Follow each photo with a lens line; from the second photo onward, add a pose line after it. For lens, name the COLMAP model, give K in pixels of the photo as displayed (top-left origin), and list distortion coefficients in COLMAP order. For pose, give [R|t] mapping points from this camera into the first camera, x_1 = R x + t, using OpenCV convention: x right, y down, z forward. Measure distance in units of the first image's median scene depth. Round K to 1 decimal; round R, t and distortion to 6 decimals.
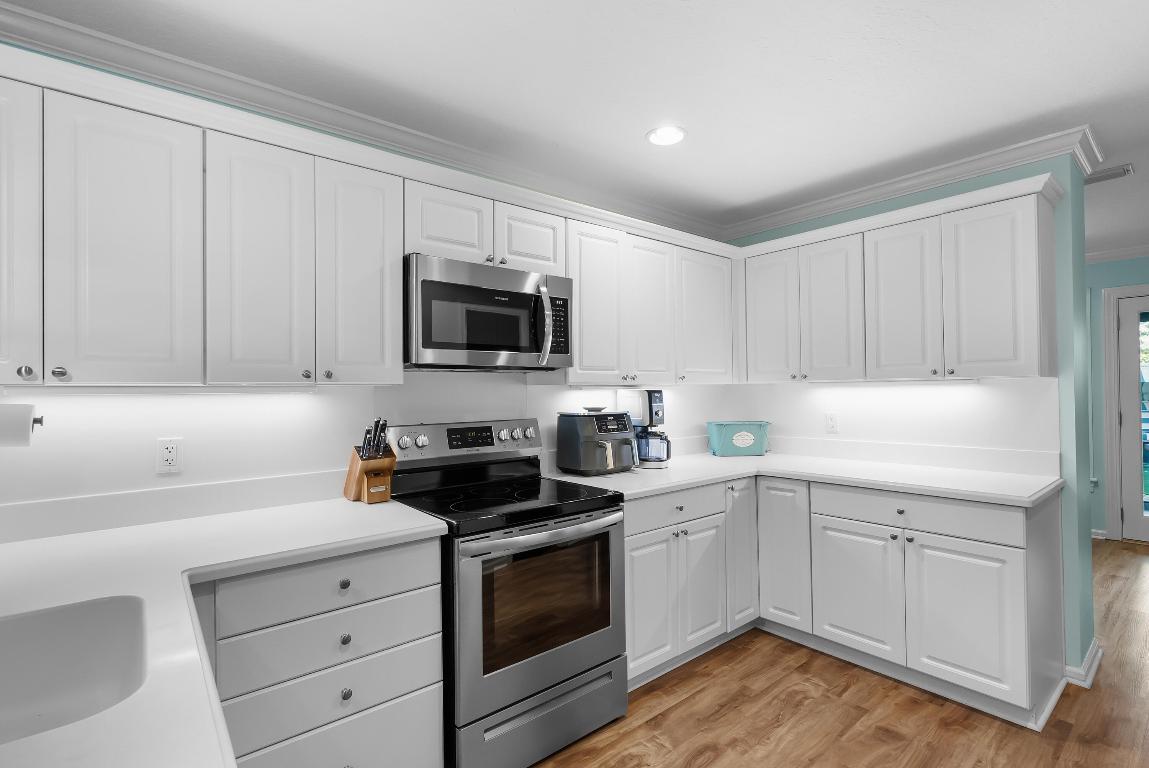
lens RADIAL K [[530.7, 0, 574.5], [0, 530.7, 384.0], [0, 0, 1]] dist [-0.013126, 0.006418]
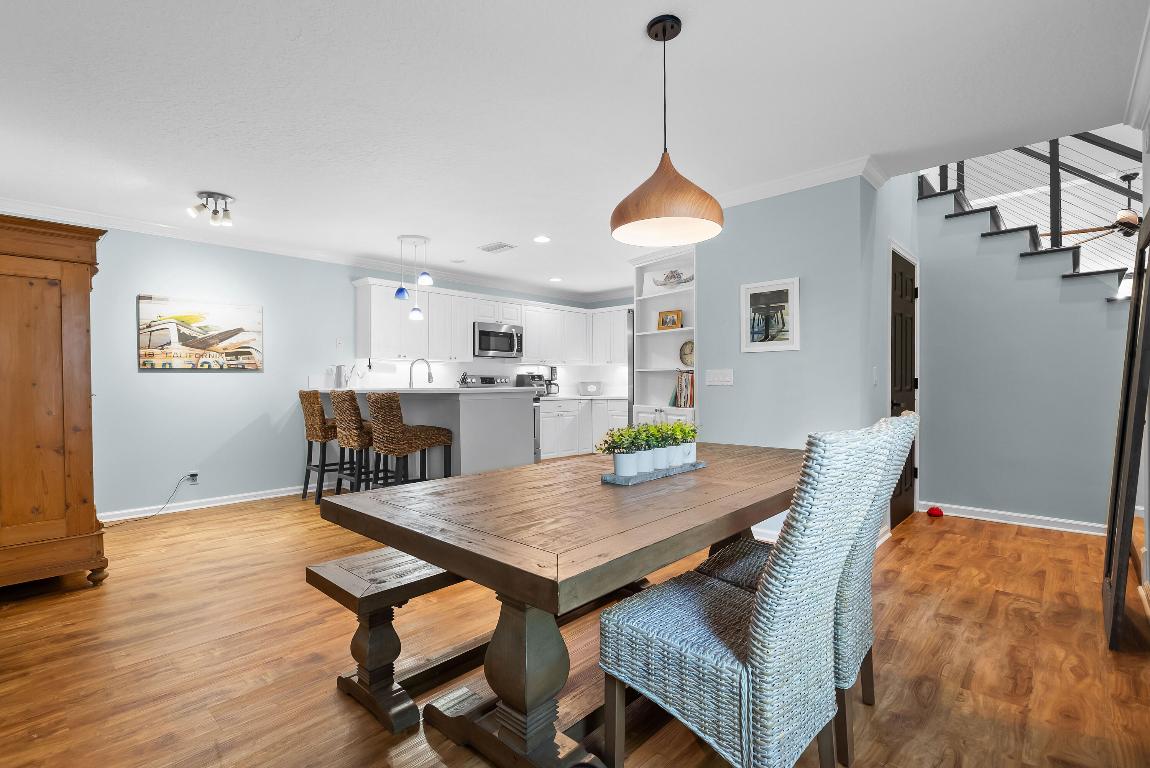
lens RADIAL K [[531.2, 0, 575.0], [0, 531.2, 384.0], [0, 0, 1]] dist [-0.013126, 0.006418]
pose [[0.991574, 0.005574, 0.129421, -0.093944], [-0.006823, 0.999934, 0.009206, 0.084289], [-0.129361, -0.010011, 0.991547, -1.864006]]
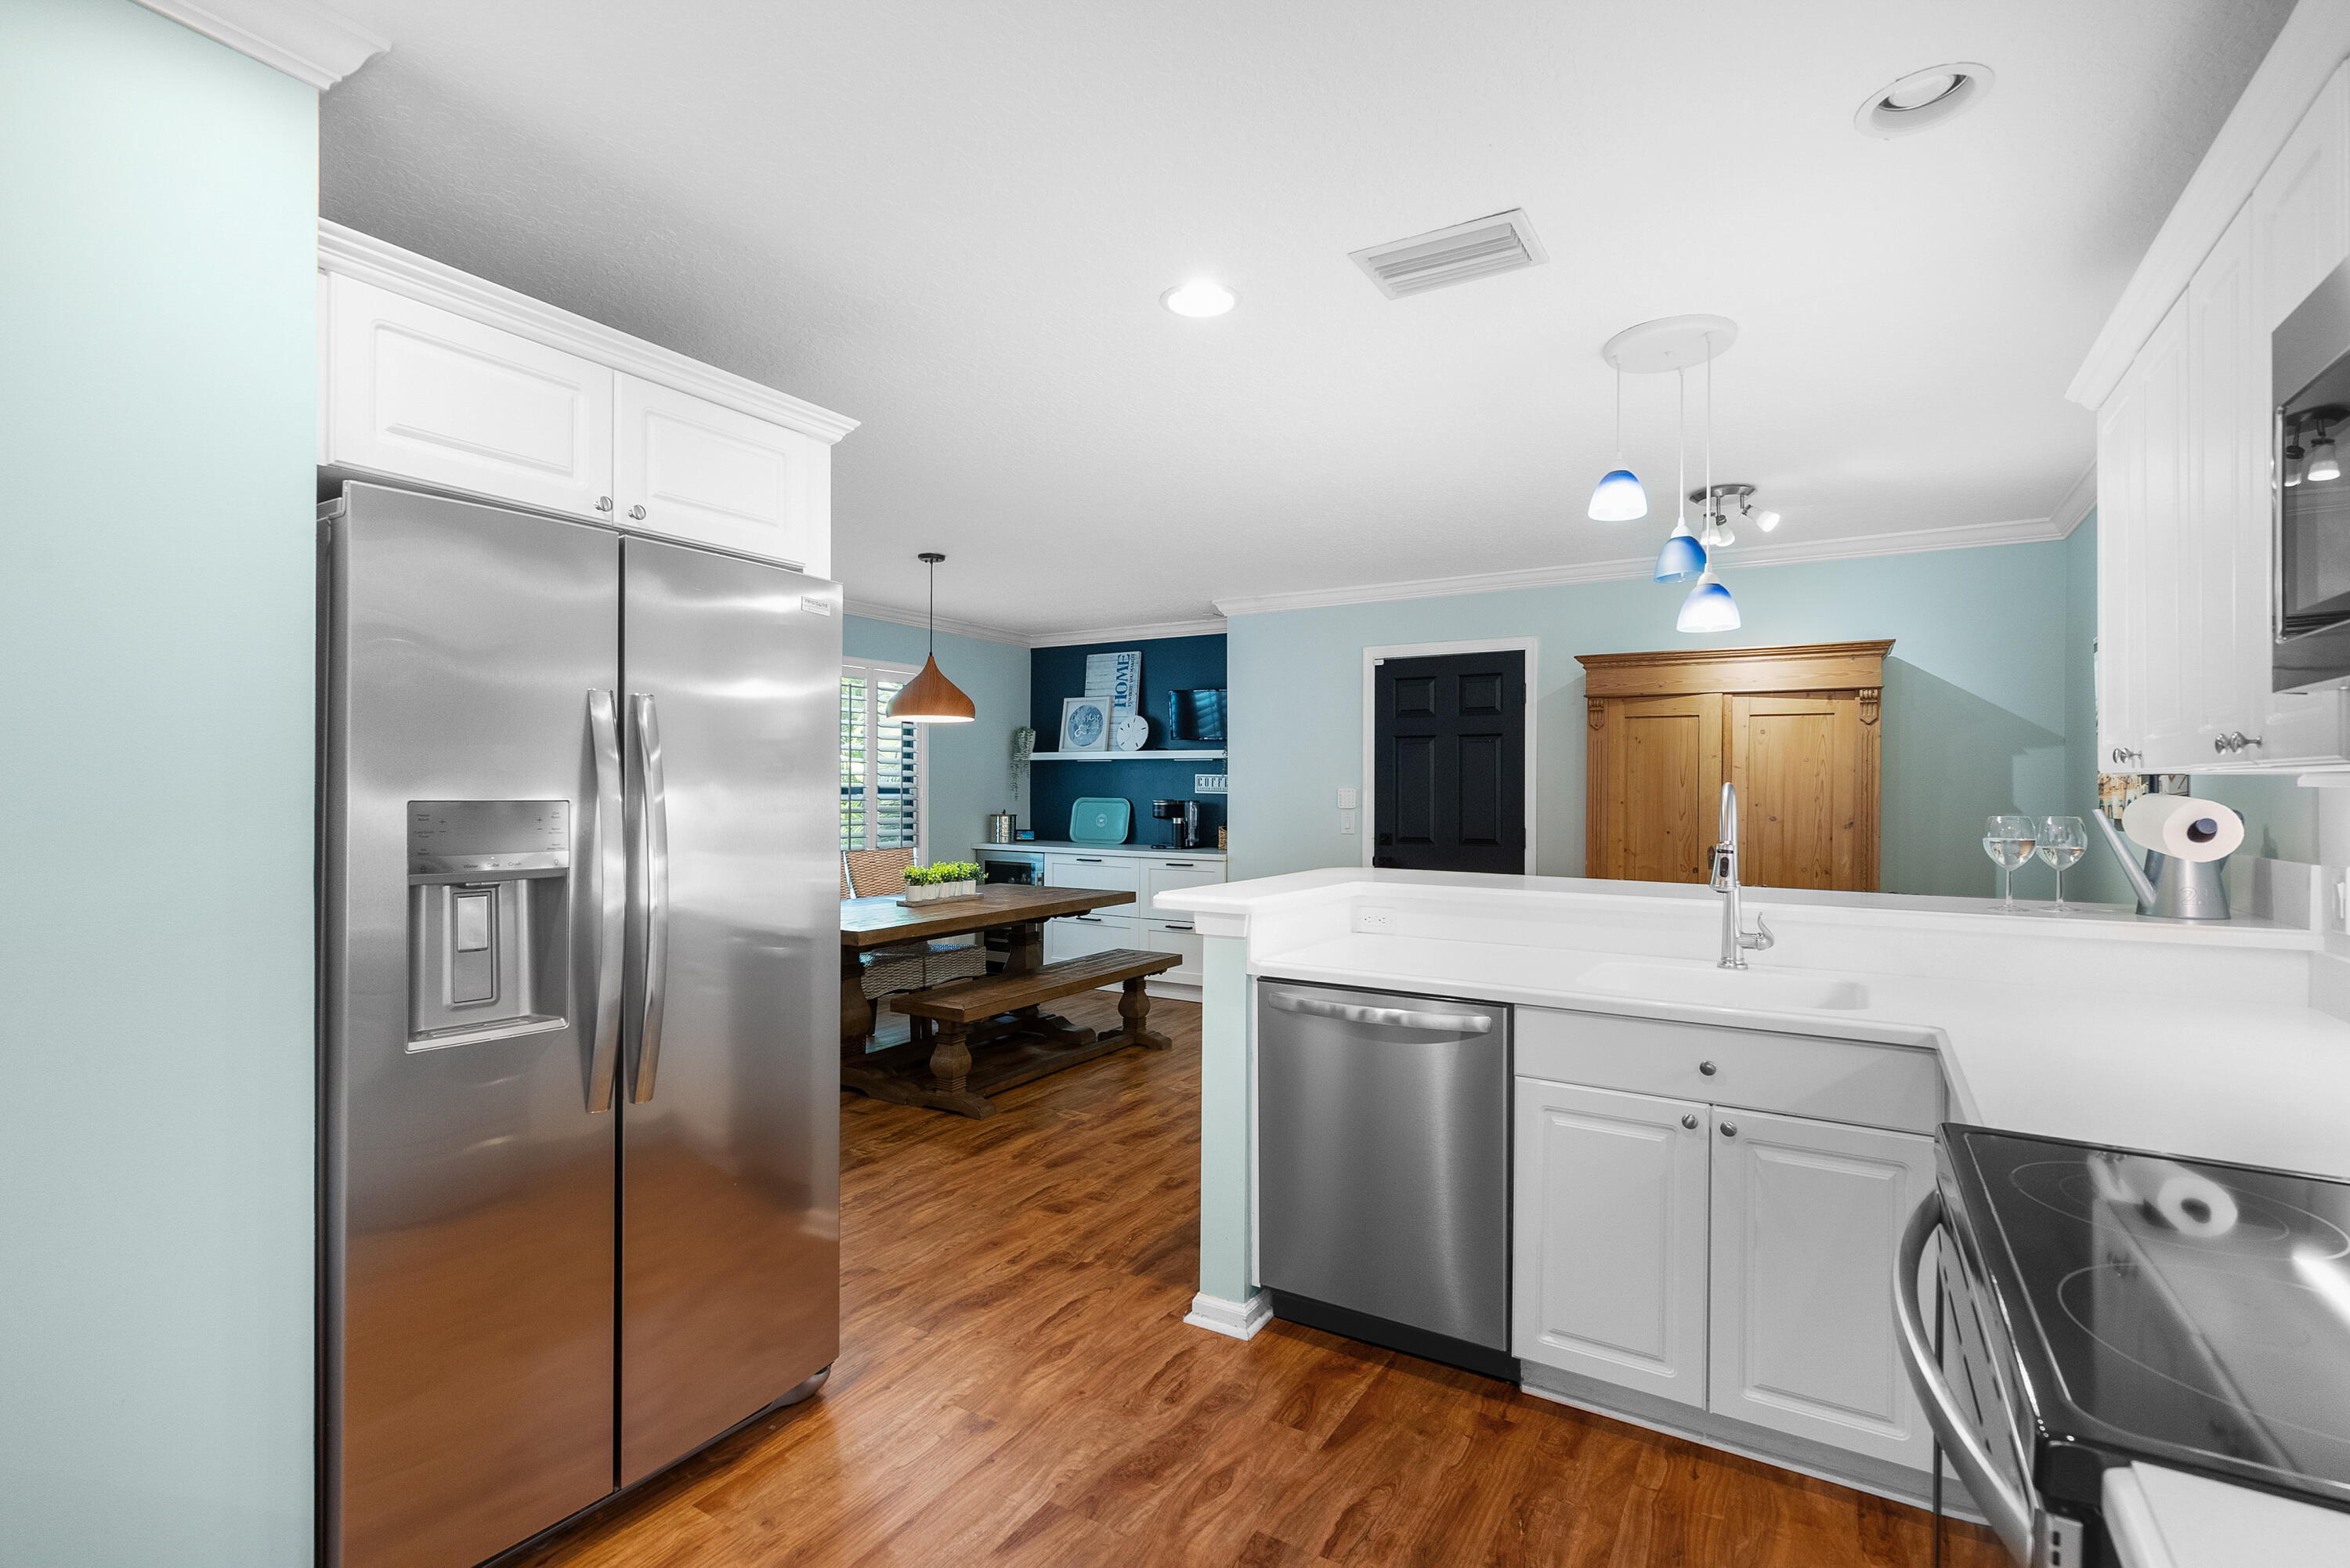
lens RADIAL K [[1089.6, 0, 1166.8], [0, 1089.6, 788.0], [0, 0, 1]] dist [-0.001594, 0.000004]
pose [[-0.947580, 0.007745, -0.319424, 0.394074], [0.009492, 0.999947, -0.003913, 0.008936], [0.319377, -0.006740, -0.947604, 1.080128]]
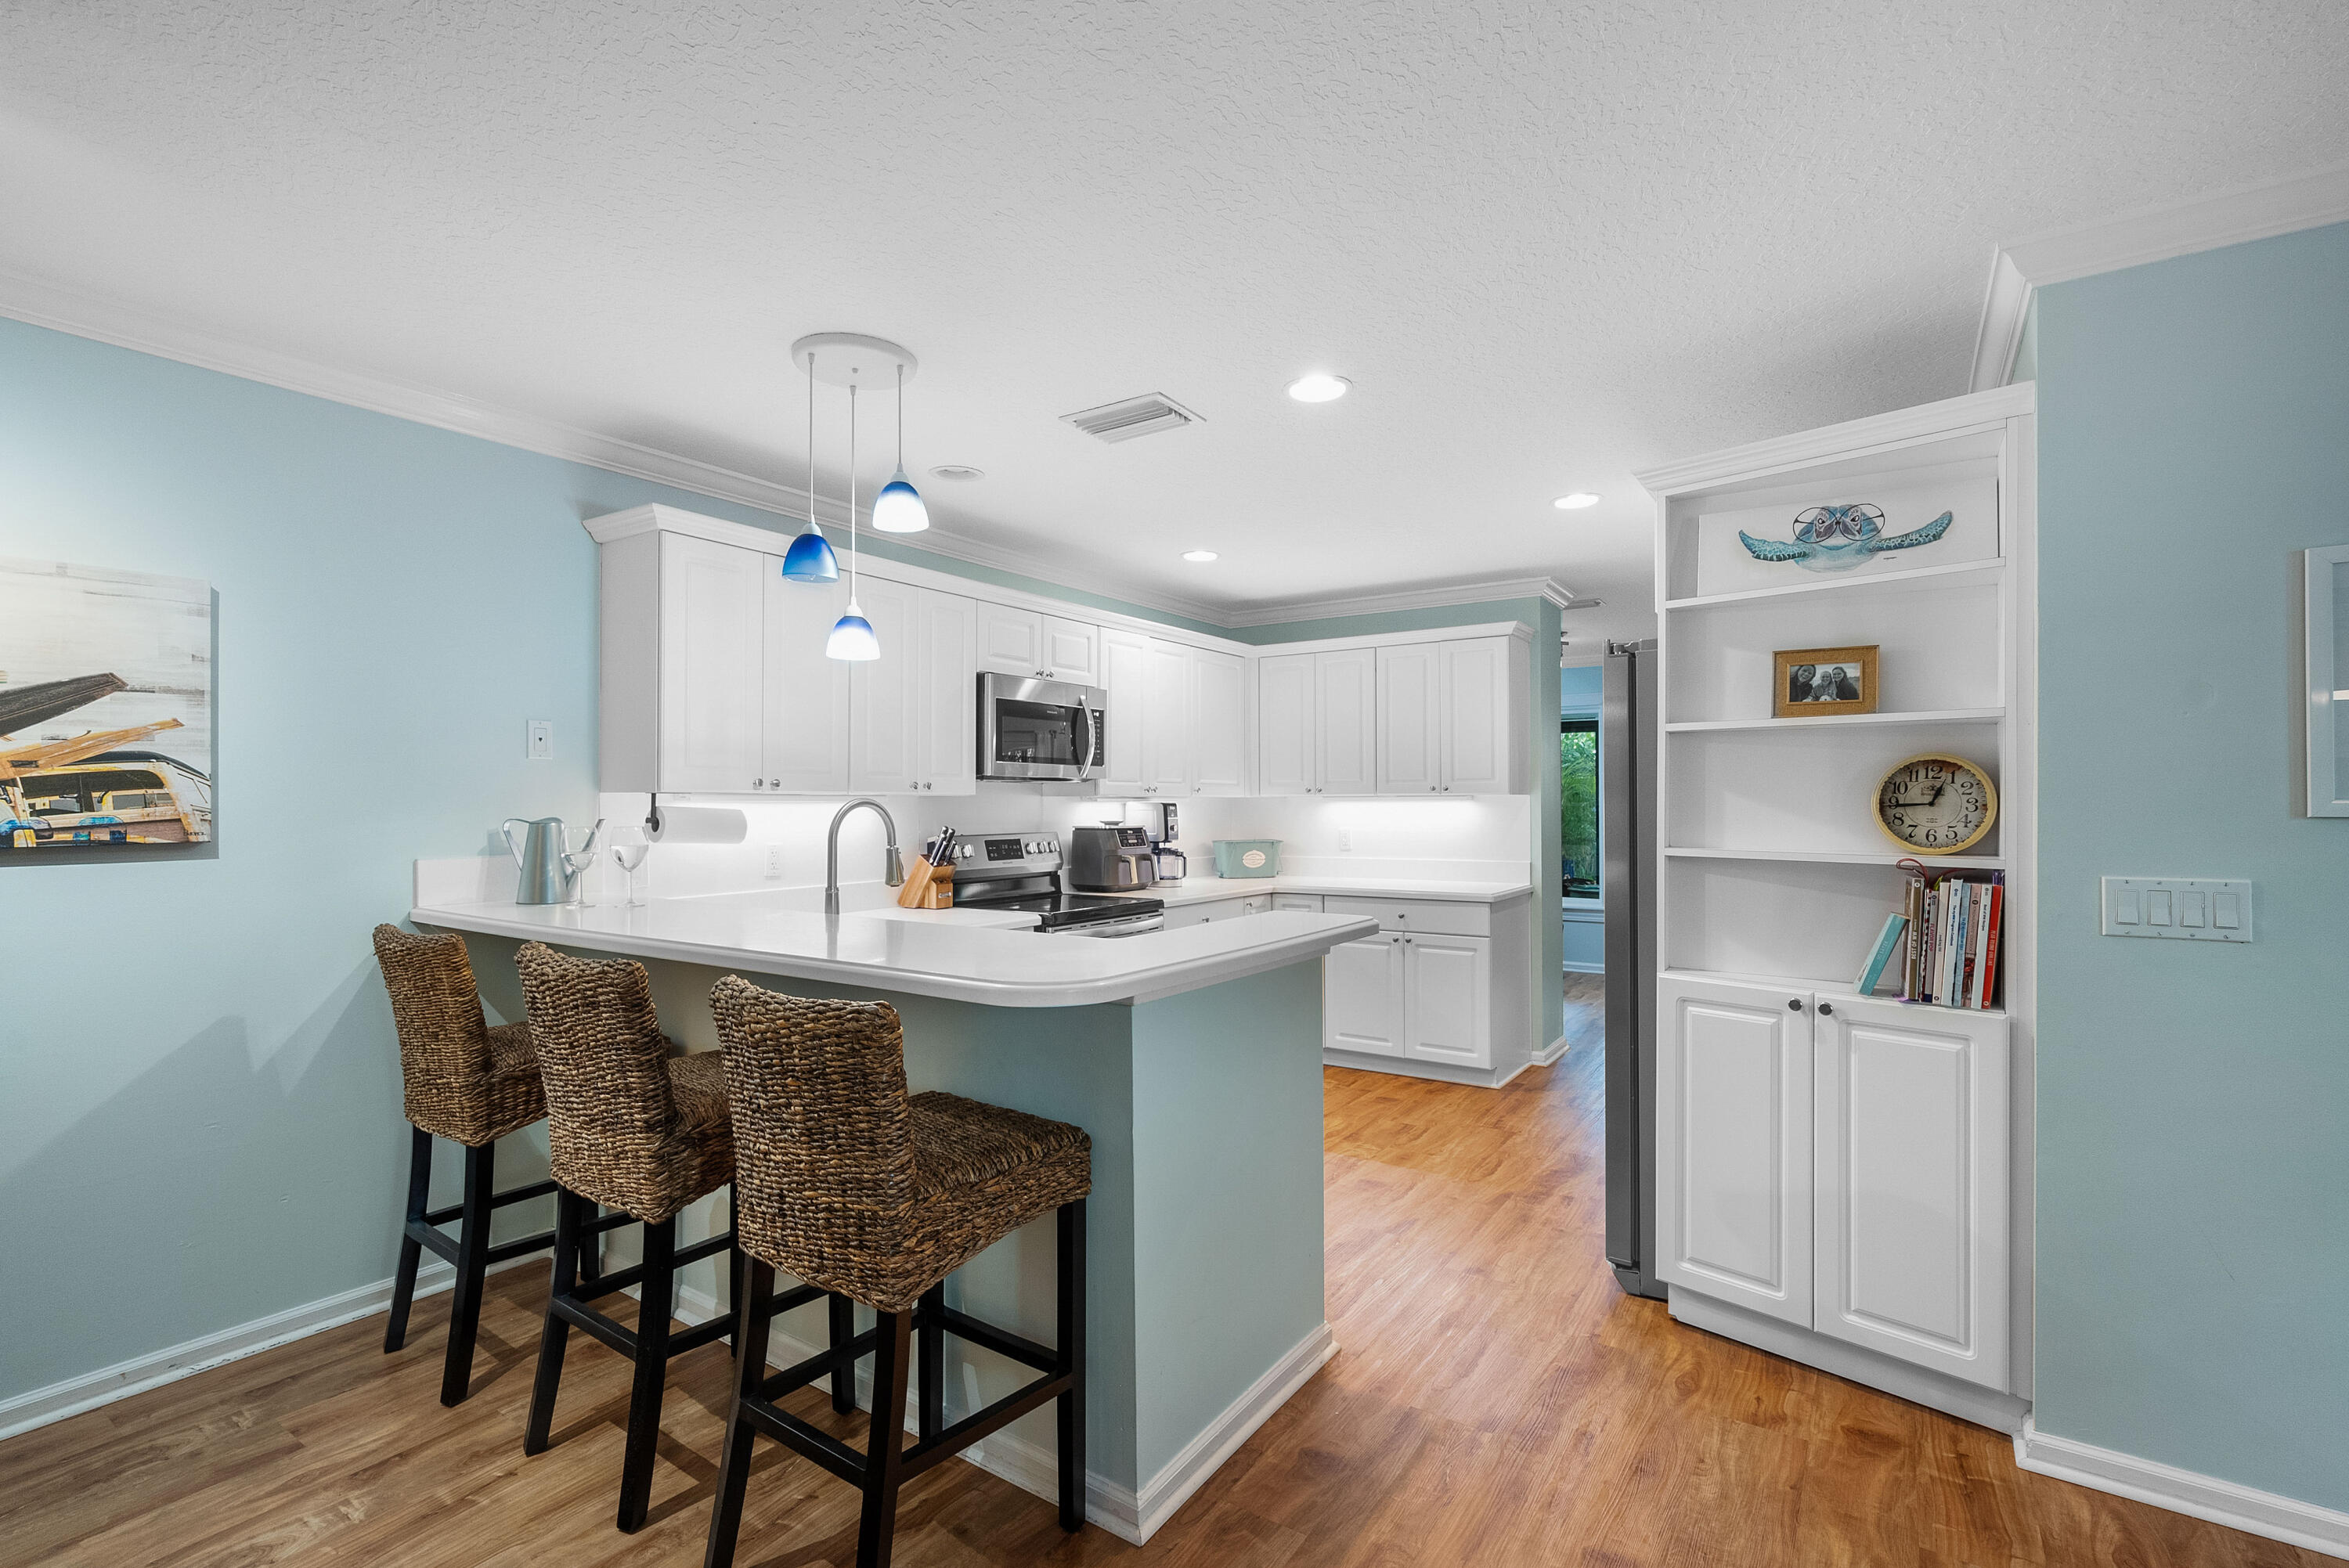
lens RADIAL K [[1061.0, 0, 1169.3], [0, 1061.0, 799.3], [0, 0, 1]] dist [-0.003210, -0.000105]
pose [[0.960164, 0.010051, 0.279257, -0.429932], [-0.011546, 0.999926, 0.003707, -0.002093], [-0.279199, -0.006784, 0.960209, -0.911785]]
